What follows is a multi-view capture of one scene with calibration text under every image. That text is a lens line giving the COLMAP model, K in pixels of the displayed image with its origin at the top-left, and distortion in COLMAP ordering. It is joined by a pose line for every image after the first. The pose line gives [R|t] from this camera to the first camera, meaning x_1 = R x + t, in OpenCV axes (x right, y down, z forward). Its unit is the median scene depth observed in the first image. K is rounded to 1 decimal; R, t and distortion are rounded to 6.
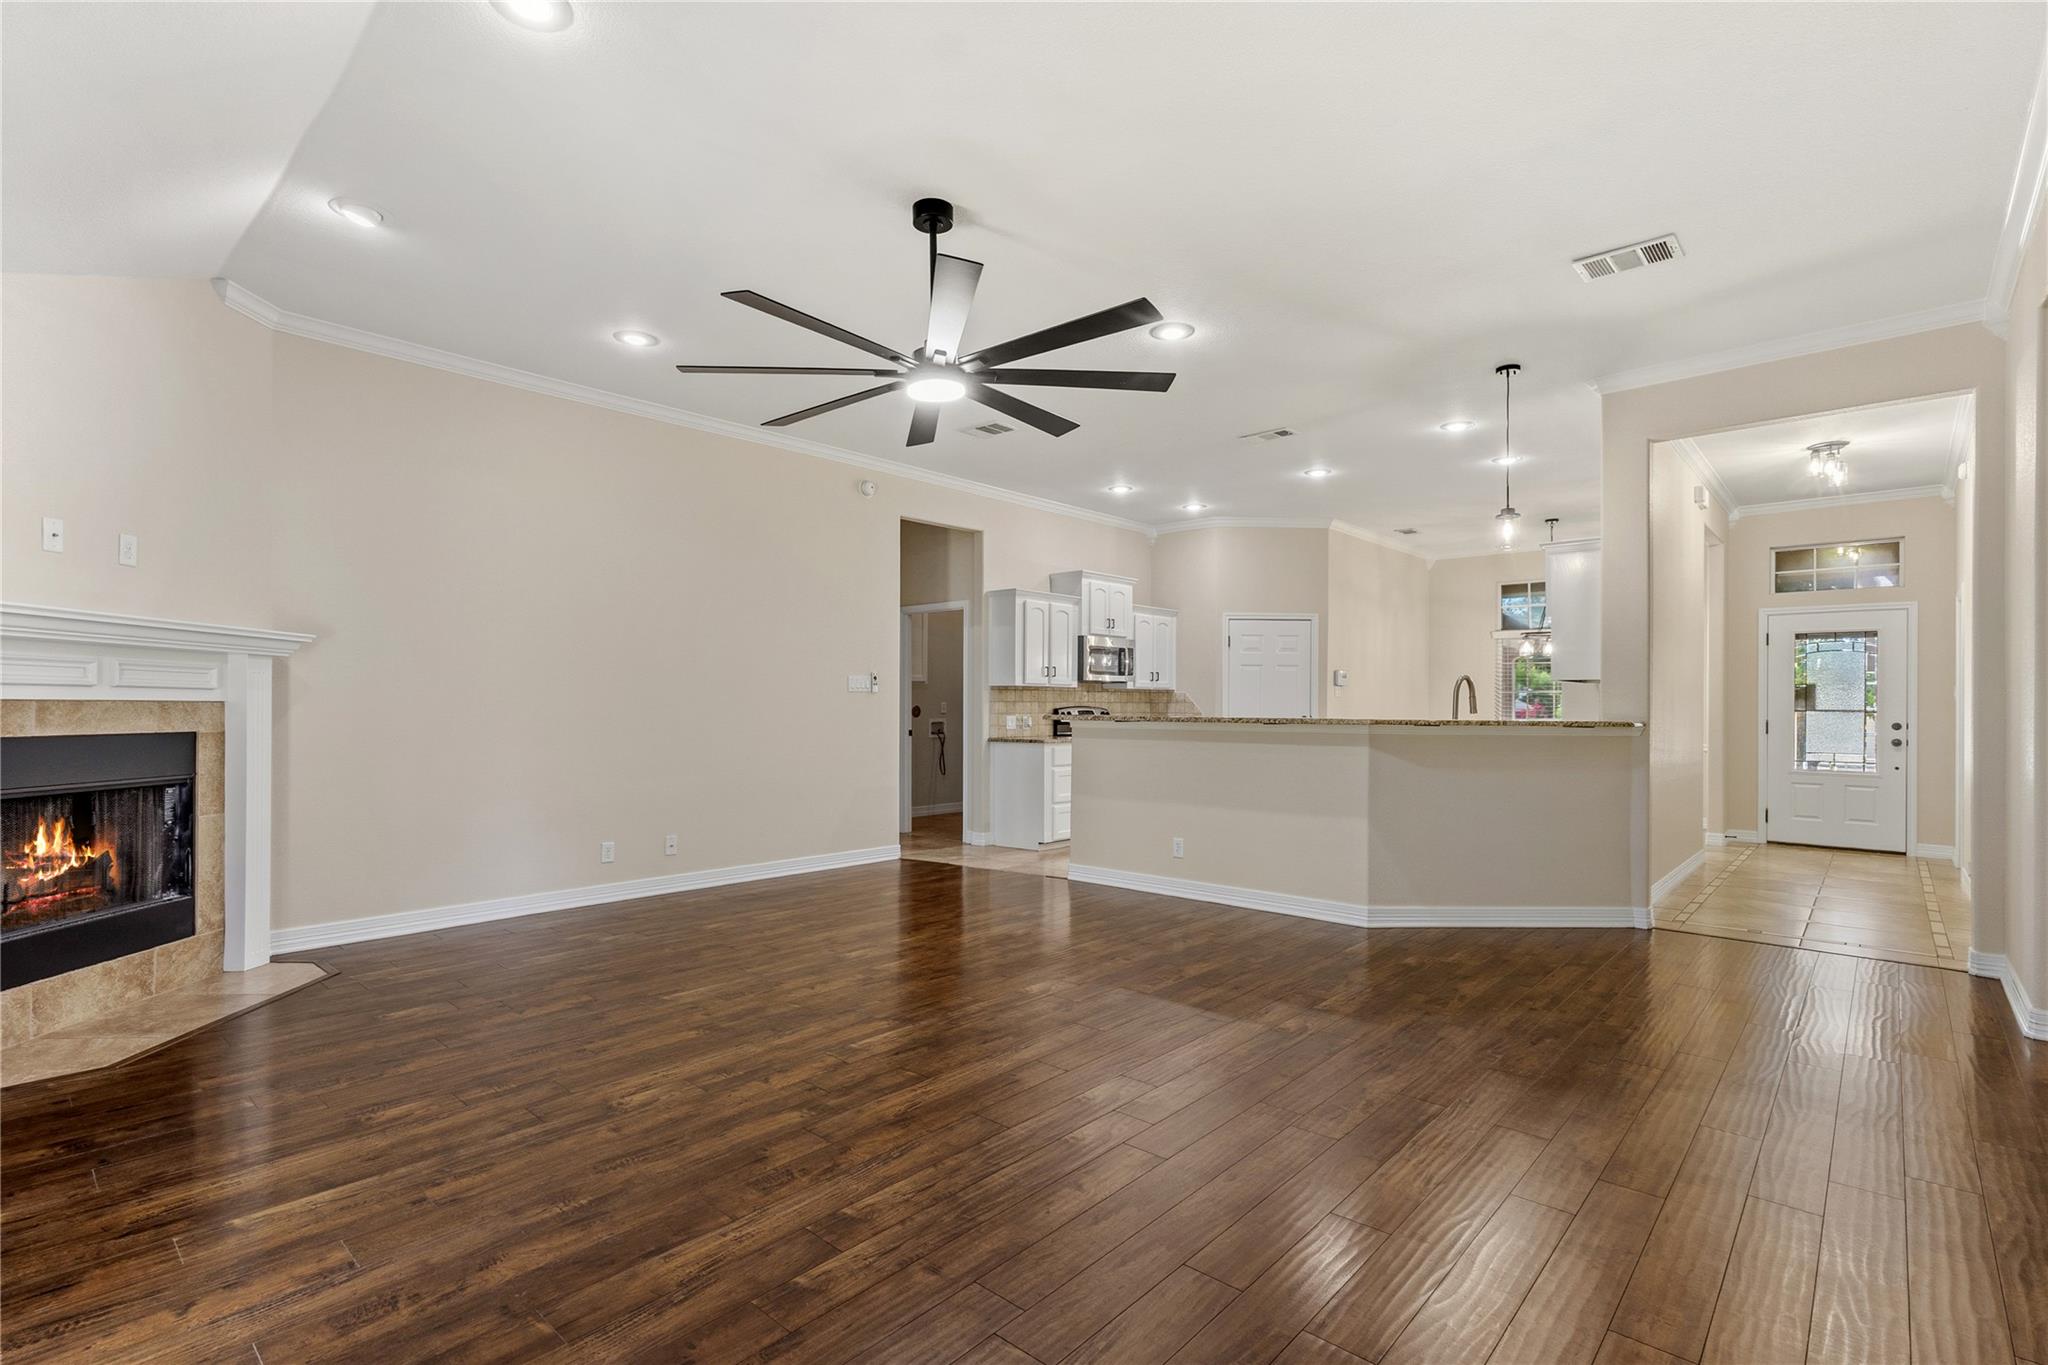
lens RADIAL K [[958.5, 0, 1021.4], [0, 958.5, 702.6], [0, 0, 1]] dist [0.002332, 0.000307]
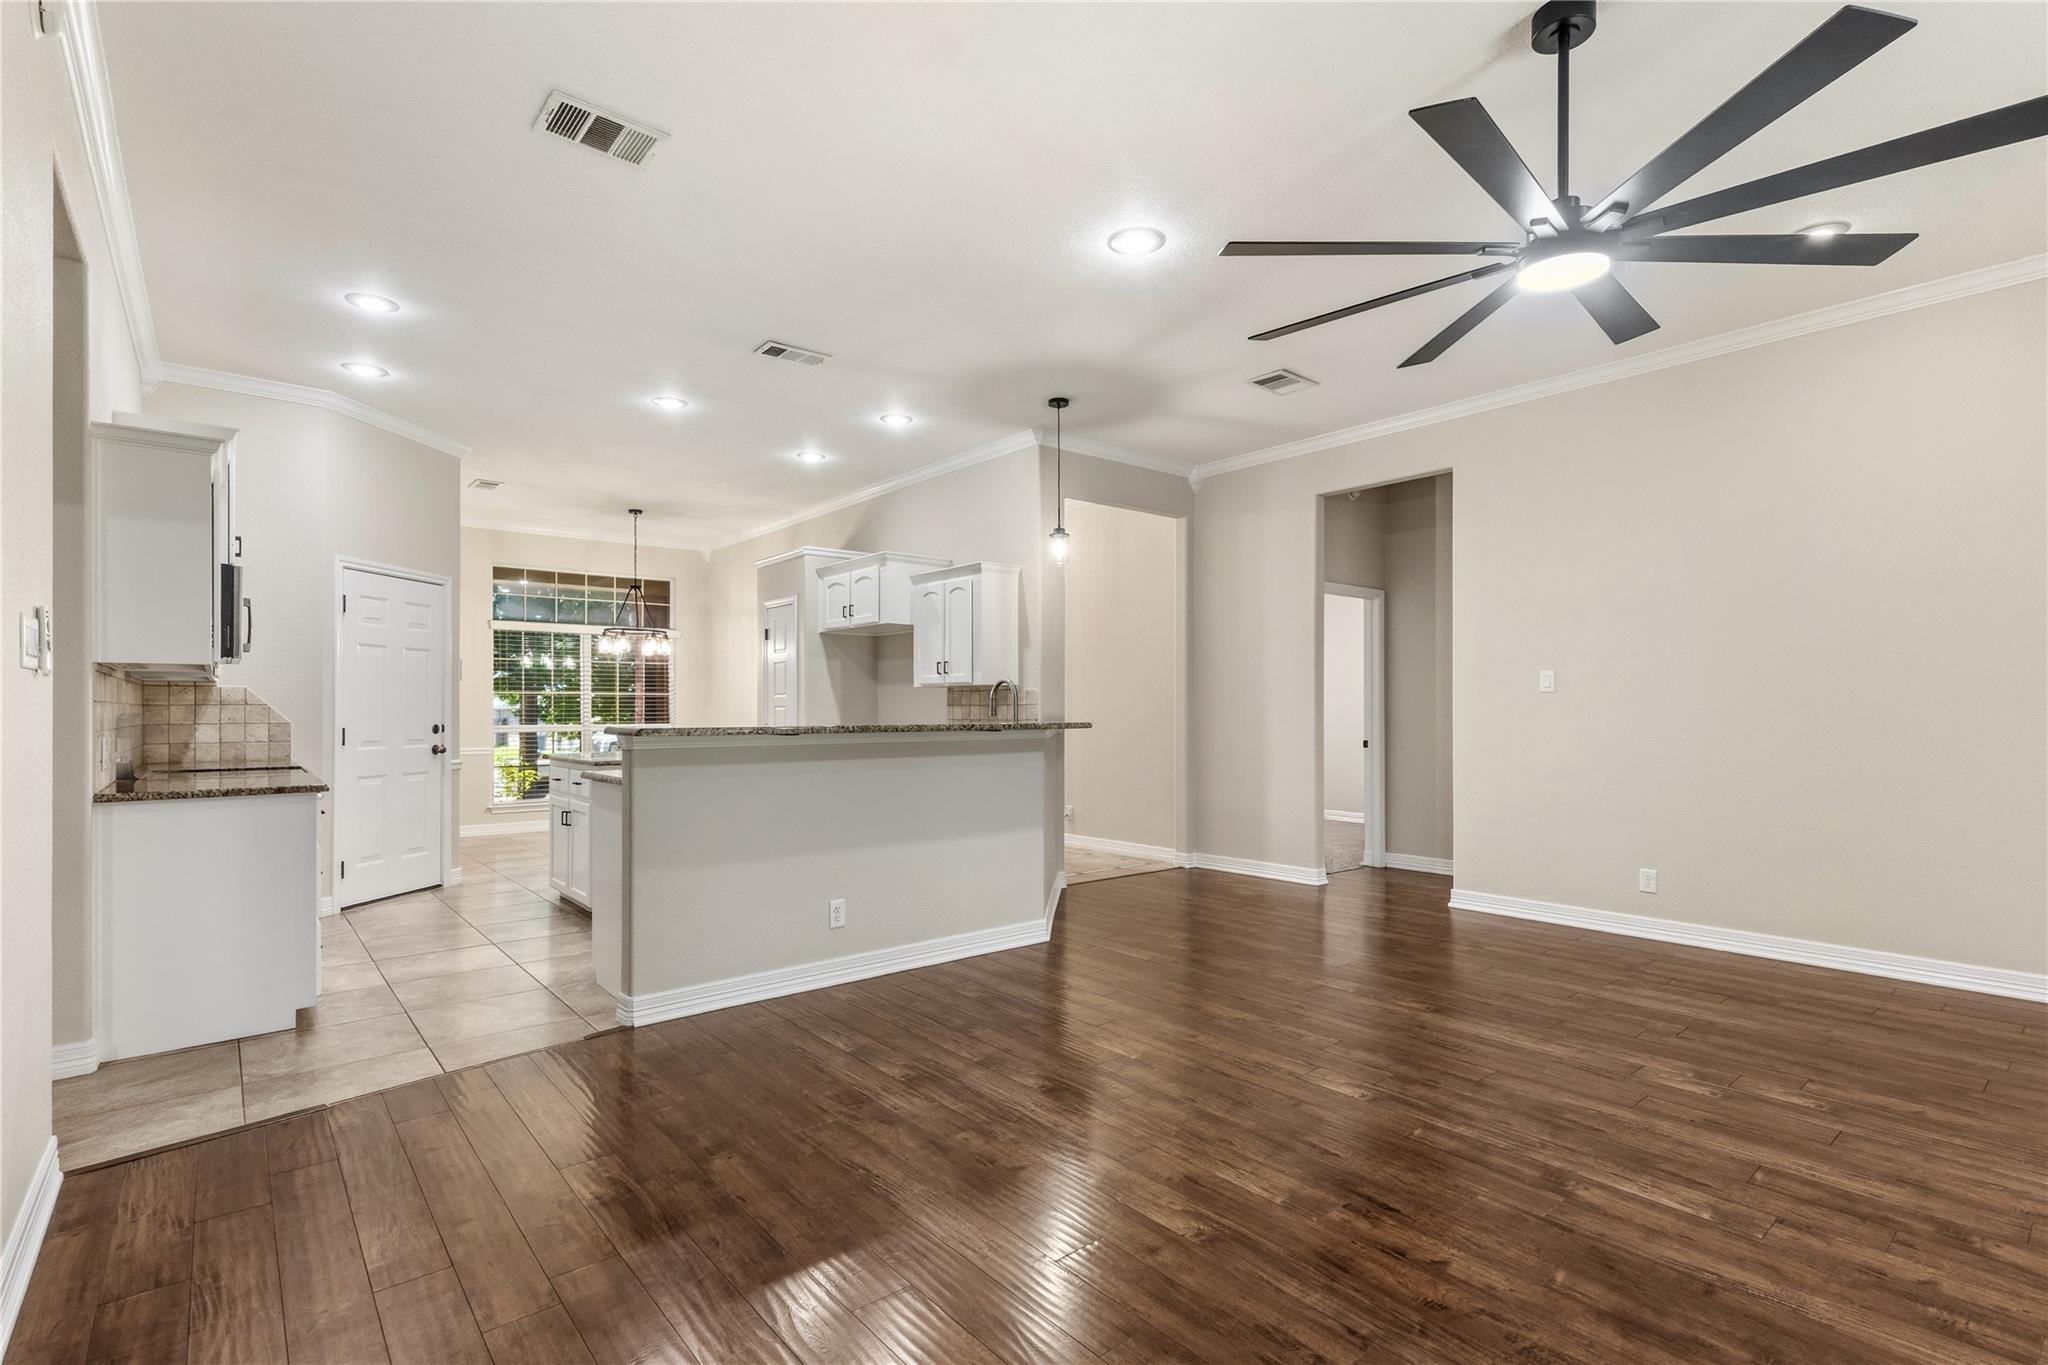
lens RADIAL K [[958.5, 0, 1021.4], [0, 958.5, 702.6], [0, 0, 1]] dist [0.002332, 0.000307]
pose [[0.136286, 0.001786, 0.990668, -0.737914], [-0.000106, 0.999998, -0.001788, -0.000848], [-0.990670, 0.000138, 0.136286, 1.122700]]
